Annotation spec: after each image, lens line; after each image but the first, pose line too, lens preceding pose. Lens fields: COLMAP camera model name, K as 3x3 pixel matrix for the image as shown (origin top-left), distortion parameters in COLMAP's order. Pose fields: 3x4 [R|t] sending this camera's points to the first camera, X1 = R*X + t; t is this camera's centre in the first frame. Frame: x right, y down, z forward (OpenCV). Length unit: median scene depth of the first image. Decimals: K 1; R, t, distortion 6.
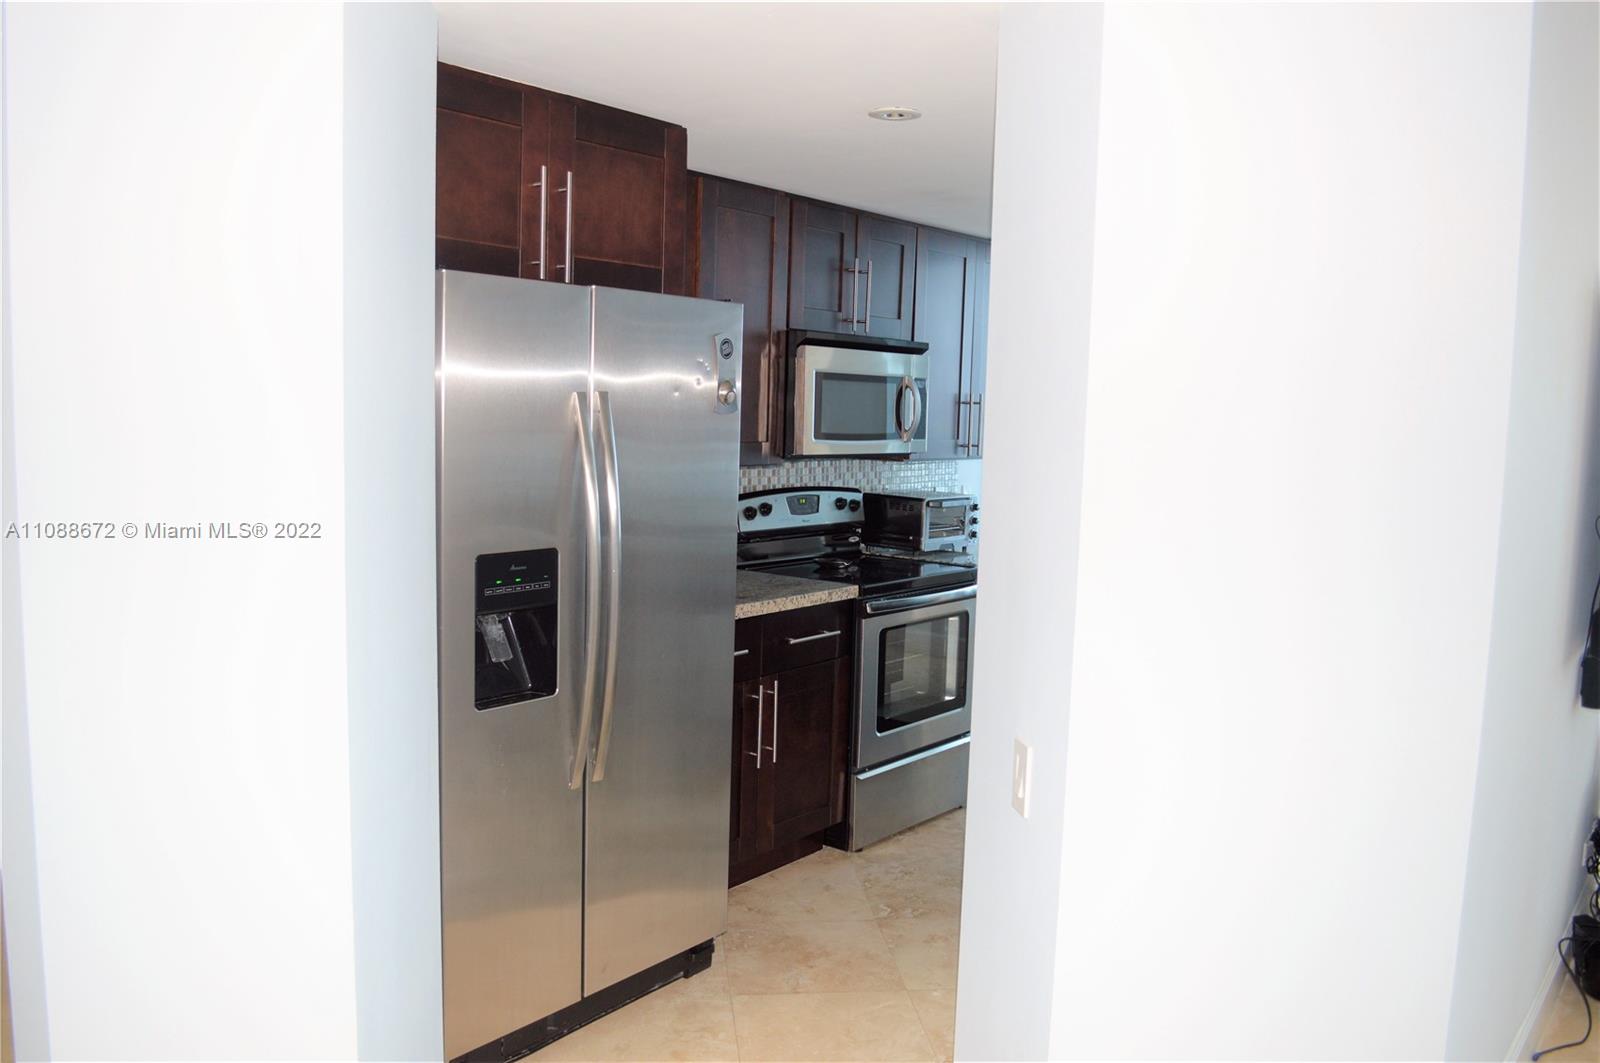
lens RADIAL K [[1280.3, 0, 792.5], [0, 1280.3, 540.3], [0, 0, 1]] dist [-0.091081, 0.020868]
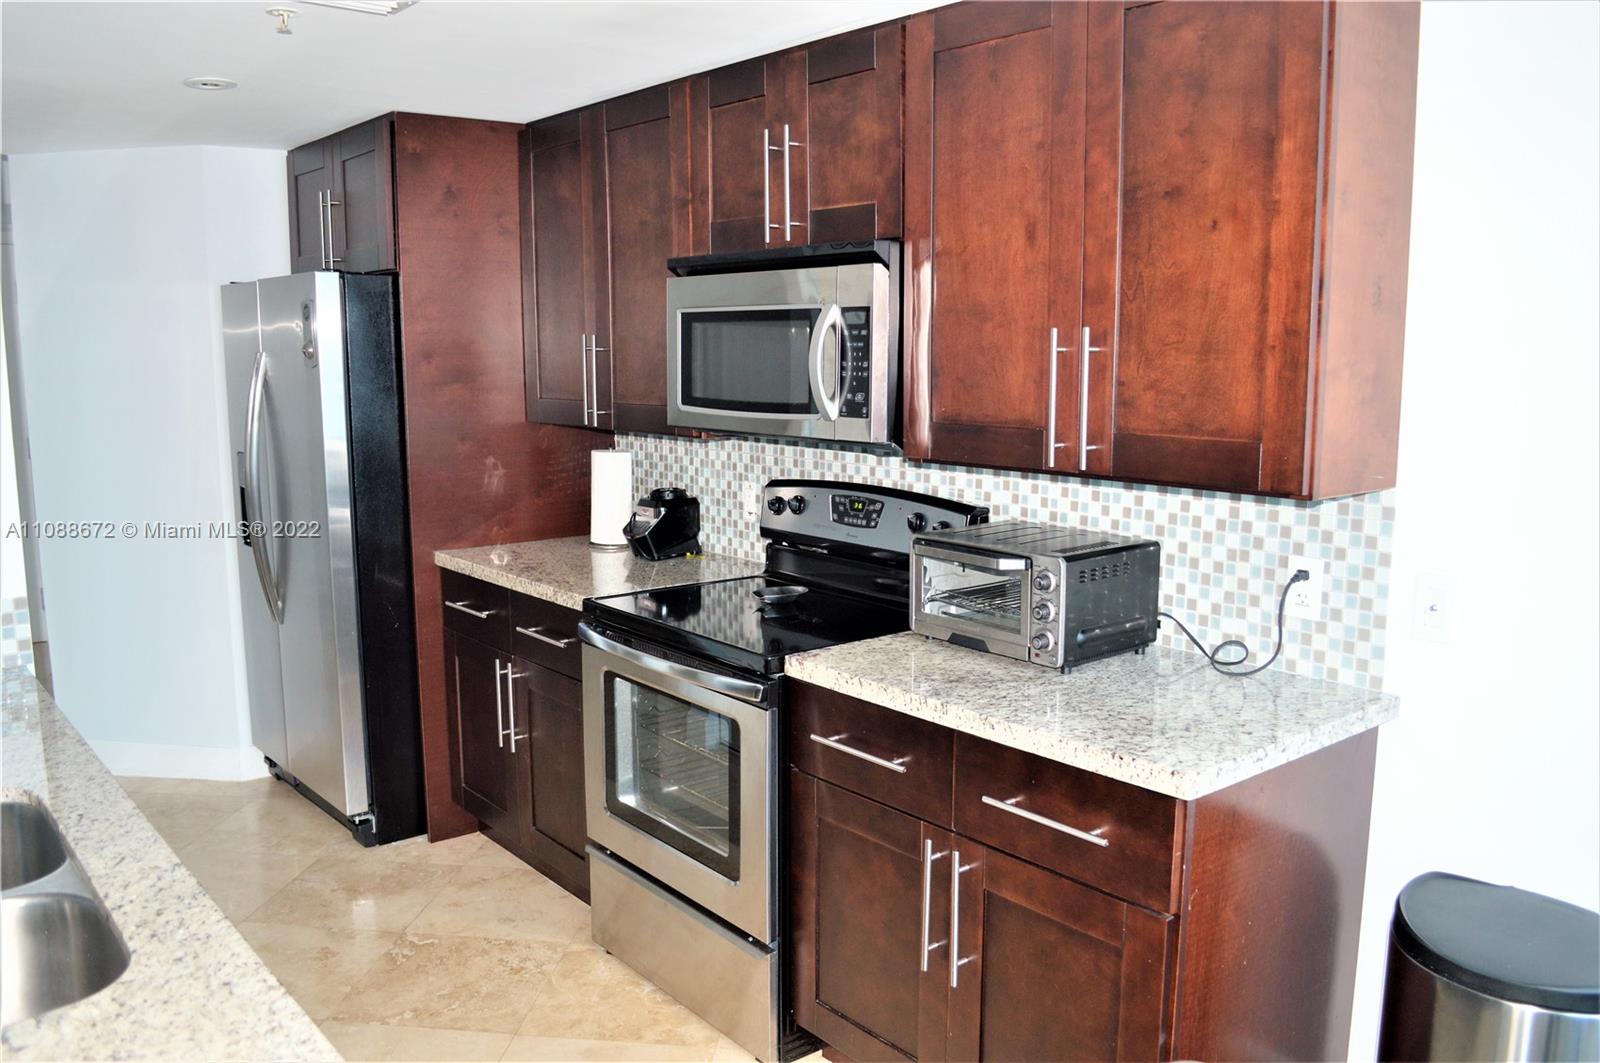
lens RADIAL K [[1280.3, 0, 792.5], [0, 1280.3, 540.3], [0, 0, 1]] dist [-0.091081, 0.020868]
pose [[-0.217964, 0.119410, -0.968624, 0.690067], [-0.111620, 0.982924, 0.146290, -0.111691], [0.969553, 0.140004, -0.200913, 1.162562]]
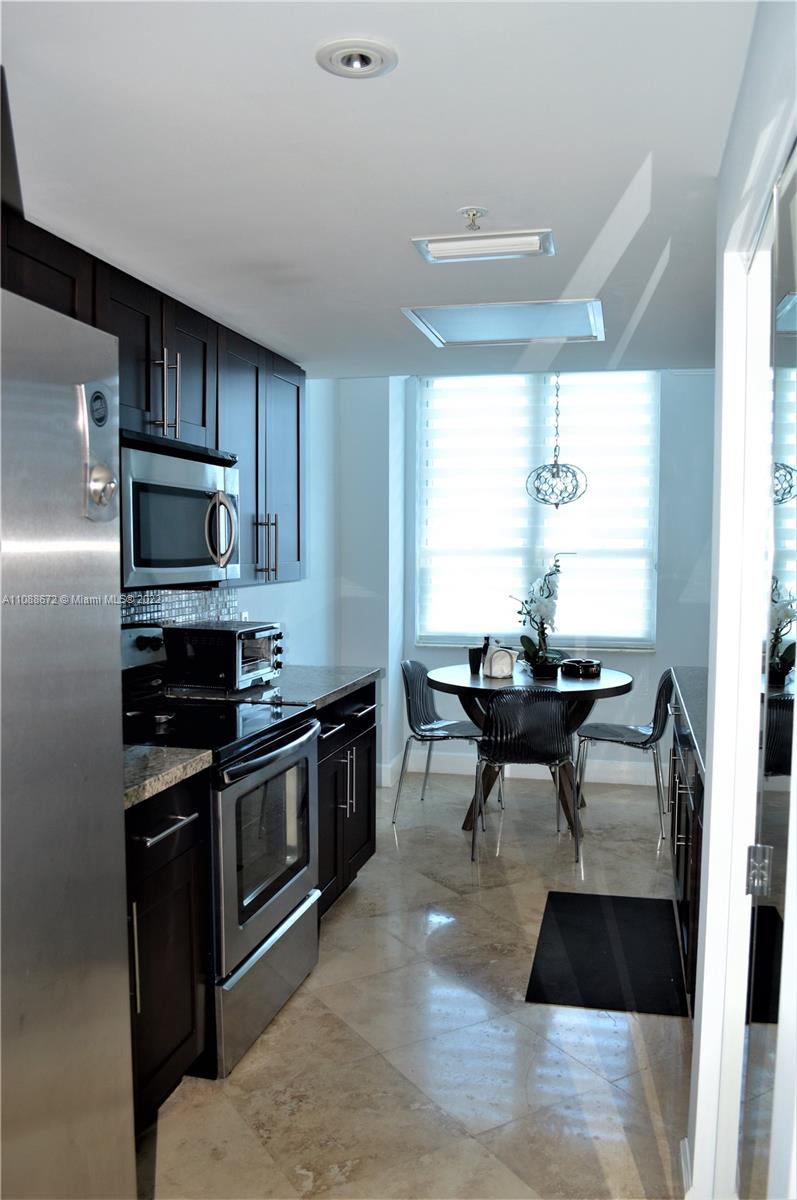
lens RADIAL K [[960.3, 0, 401.7], [0, 960.3, 607.1], [0, 0, 1]] dist [-0.091081, 0.020868]
pose [[0.907340, -0.052048, 0.417162, -0.075951], [0.068190, 0.997387, -0.023873, -0.027603], [-0.414829, 0.050108, 0.908518, 0.380404]]
